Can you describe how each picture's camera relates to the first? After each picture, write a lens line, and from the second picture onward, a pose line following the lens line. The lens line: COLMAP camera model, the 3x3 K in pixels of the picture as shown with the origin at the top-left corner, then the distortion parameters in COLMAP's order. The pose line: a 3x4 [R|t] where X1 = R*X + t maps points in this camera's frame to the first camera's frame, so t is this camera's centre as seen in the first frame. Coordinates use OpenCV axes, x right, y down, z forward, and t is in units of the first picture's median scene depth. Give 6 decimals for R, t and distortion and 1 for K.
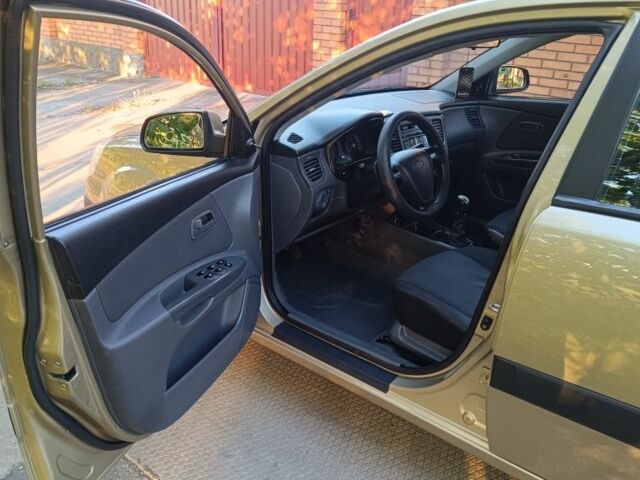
lens RADIAL K [[587.0, 0, 320.0], [0, 587.0, 240.0], [0, 0, 1]] dist [0.010207, 0.008176]
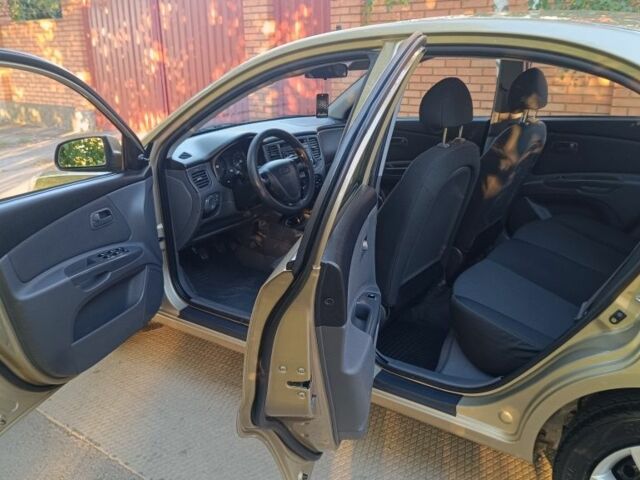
lens RADIAL K [[587.0, 0, 320.0], [0, 587.0, 240.0], [0, 0, 1]] dist [0.010207, 0.008176]
pose [[0.996329, -0.071006, 0.047809, 0.167195], [0.074448, 0.994434, -0.074555, 0.117802], [-0.042249, 0.077840, 0.996070, -0.241895]]
